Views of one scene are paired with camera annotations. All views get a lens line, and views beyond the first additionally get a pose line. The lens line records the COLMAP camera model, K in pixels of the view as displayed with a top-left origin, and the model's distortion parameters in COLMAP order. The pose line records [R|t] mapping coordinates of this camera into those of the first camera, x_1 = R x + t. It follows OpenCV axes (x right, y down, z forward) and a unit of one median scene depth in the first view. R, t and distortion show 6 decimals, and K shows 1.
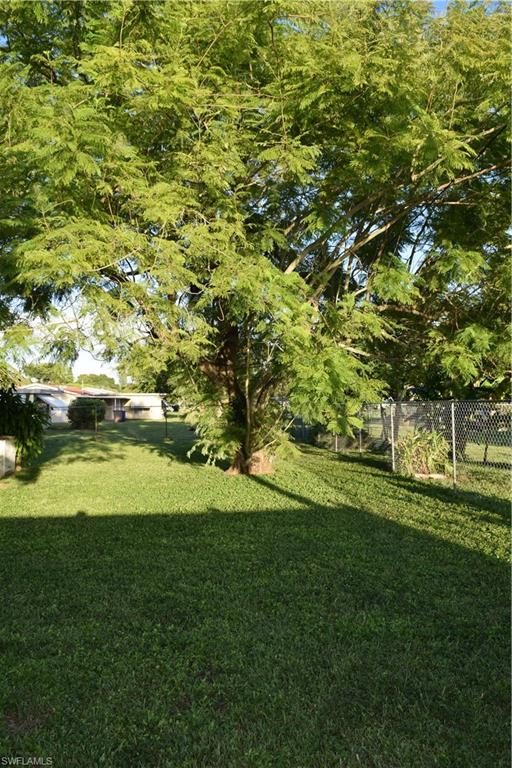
lens RADIAL K [[602.8, 0, 256.6], [0, 602.8, 384.2], [0, 0, 1]] dist [-0.099357, 0.034513]
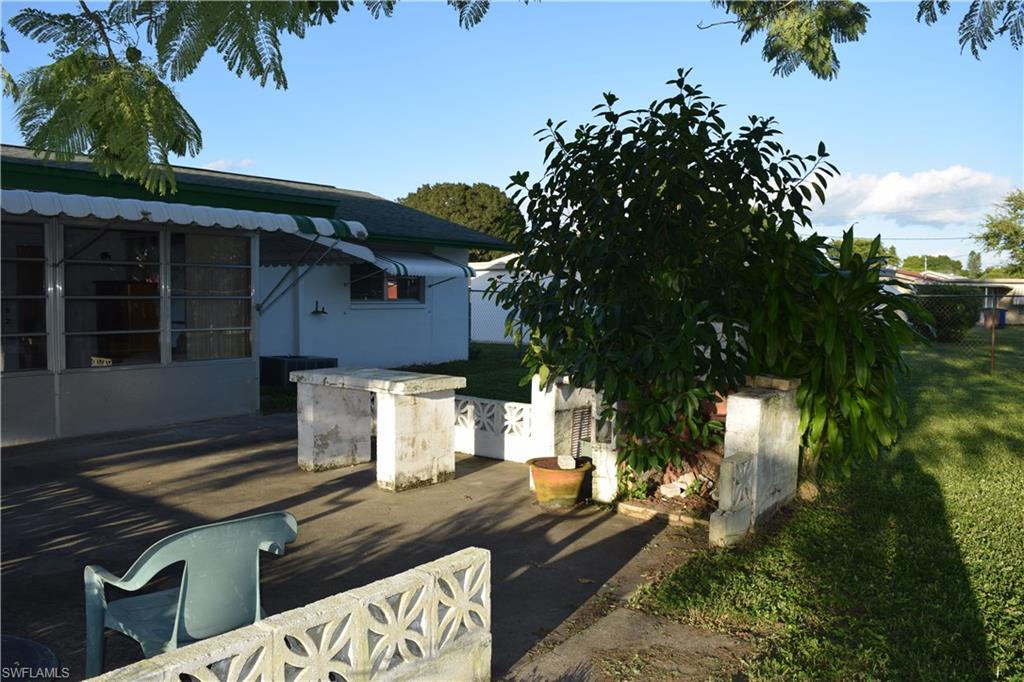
lens RADIAL K [[803.7, 0, 508.7], [0, 803.7, 339.3], [0, 0, 1]] dist [-0.099357, 0.034513]
pose [[0.728810, 0.045848, -0.683179, -0.248248], [0.012143, 0.996733, 0.079844, 0.036218], [0.684608, -0.066487, 0.725872, 0.623938]]
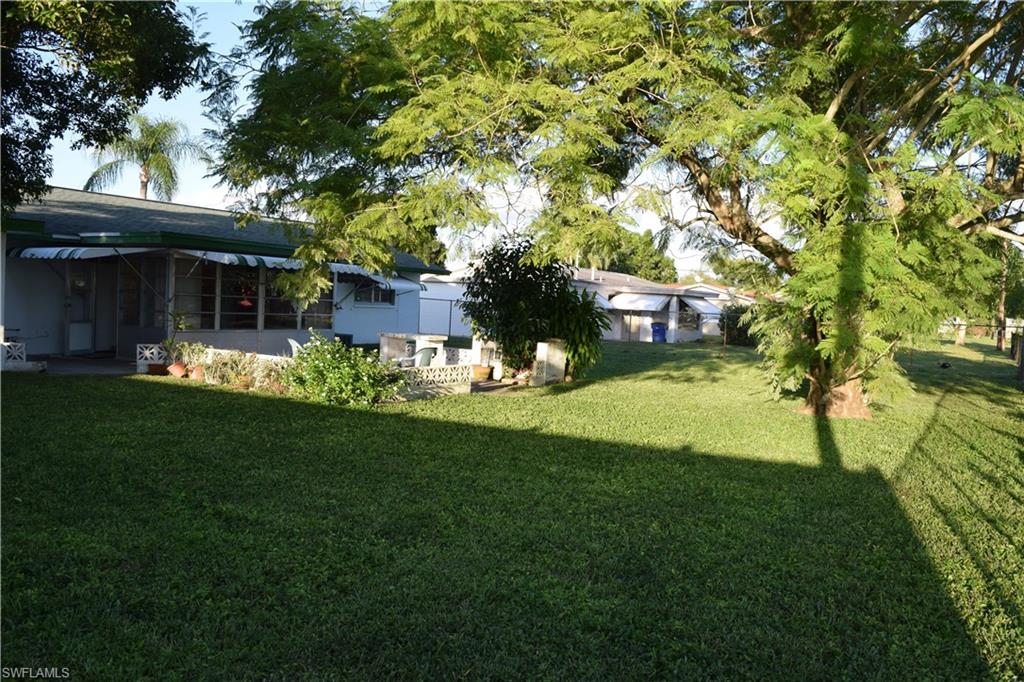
lens RADIAL K [[803.7, 0, 514.2], [0, 803.7, 342.7], [0, 0, 1]] dist [-0.099357, 0.034513]
pose [[0.806491, 0.074741, -0.586503, 0.195289], [-0.034442, 0.996232, 0.079593, 0.004477], [0.590242, -0.043990, 0.806027, 0.046720]]
